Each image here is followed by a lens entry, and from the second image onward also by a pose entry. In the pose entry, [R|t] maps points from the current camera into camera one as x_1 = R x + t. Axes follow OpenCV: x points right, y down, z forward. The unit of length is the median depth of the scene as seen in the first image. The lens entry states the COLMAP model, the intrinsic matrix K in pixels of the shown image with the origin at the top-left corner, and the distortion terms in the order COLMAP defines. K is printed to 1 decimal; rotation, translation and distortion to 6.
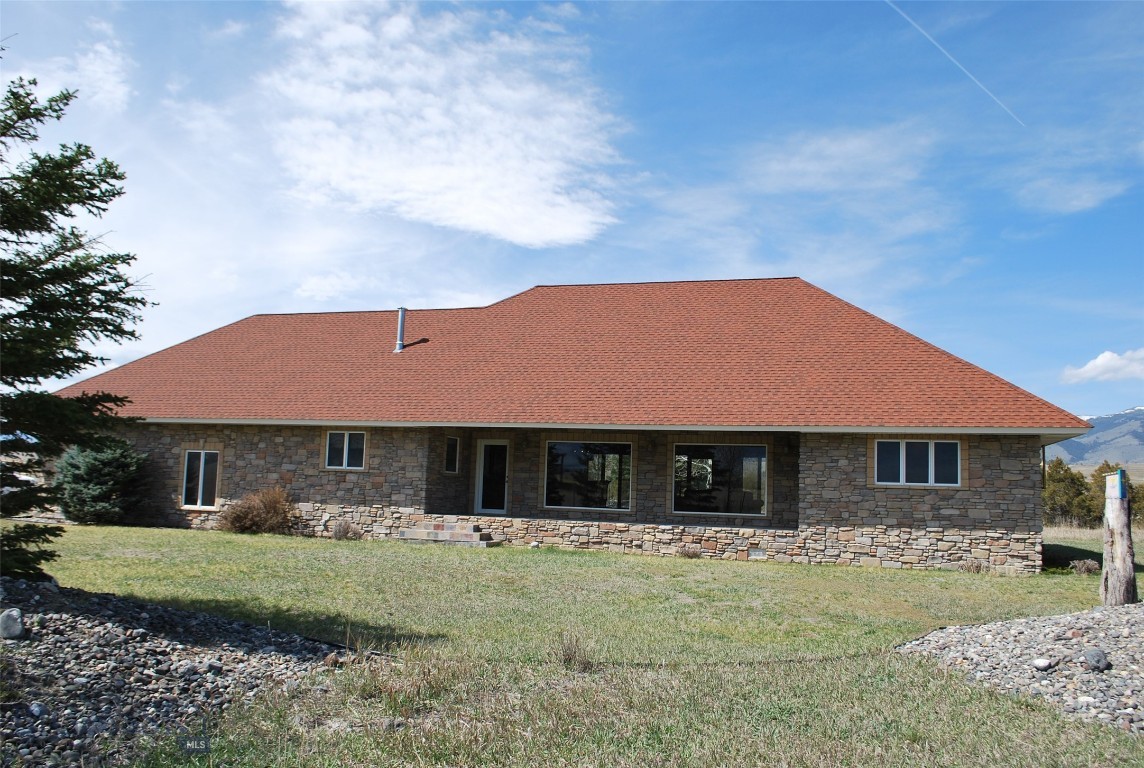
lens RADIAL K [[917.6, 0, 618.3], [0, 917.6, 415.8], [0, 0, 1]] dist [-0.091336, 0.002113]
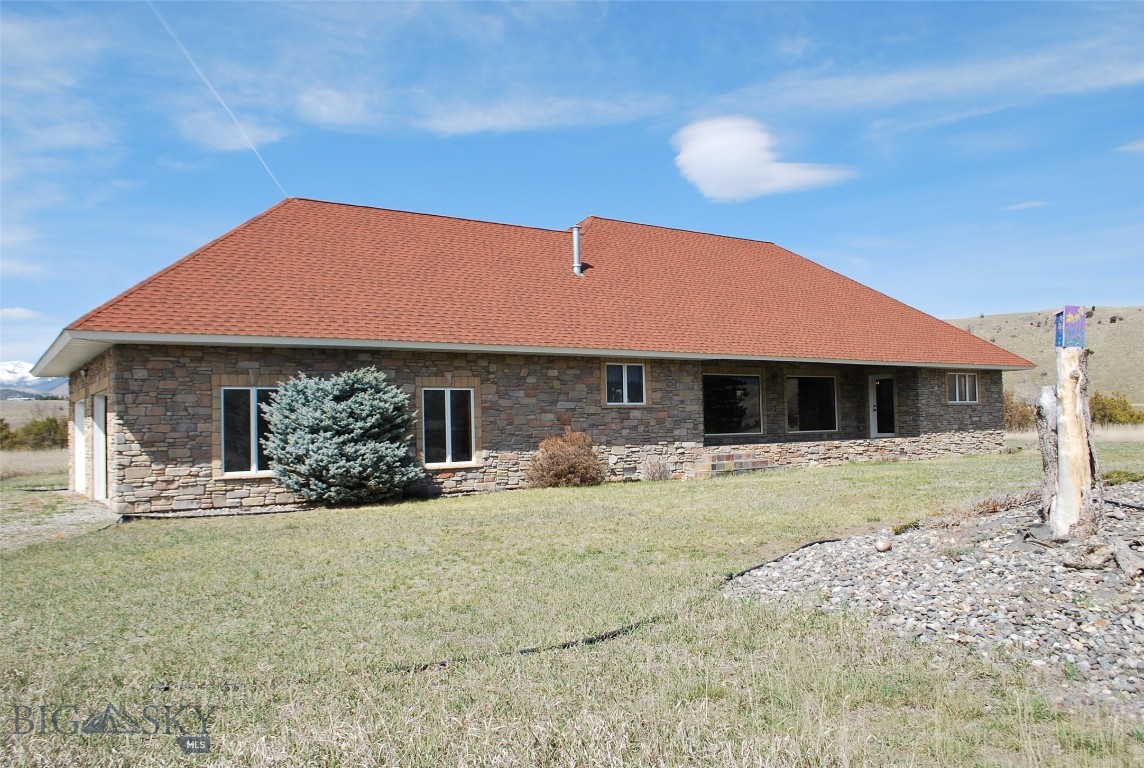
lens RADIAL K [[917.6, 0, 618.3], [0, 917.6, 415.8], [0, 0, 1]] dist [-0.091336, 0.002113]
pose [[0.598691, -0.038215, 0.800068, -1.067398], [-0.020121, 0.997828, 0.062718, 0.012562], [-0.800727, -0.053647, 0.596622, 0.476211]]
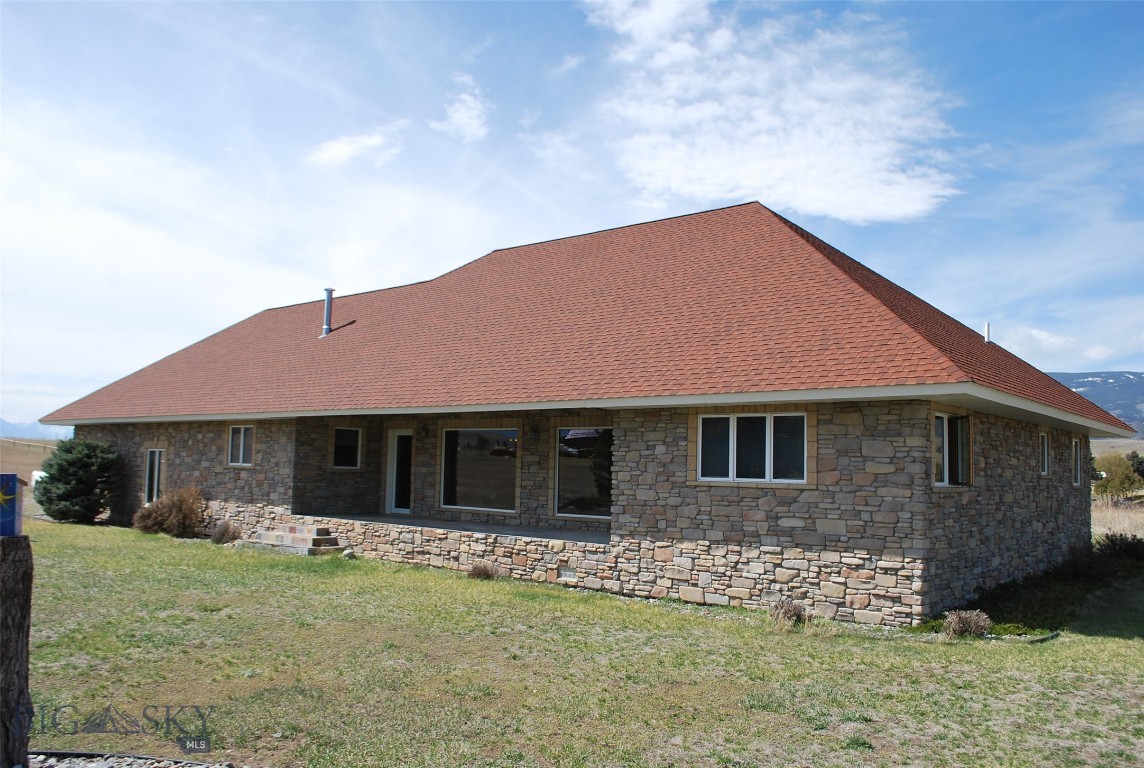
lens RADIAL K [[917.6, 0, 618.3], [0, 917.6, 415.8], [0, 0, 1]] dist [-0.091336, 0.002113]
pose [[0.925182, -0.034308, -0.377971, 0.425611], [0.039383, 0.999208, 0.005702, 0.017740], [0.377476, -0.020161, 0.925800, 0.295805]]
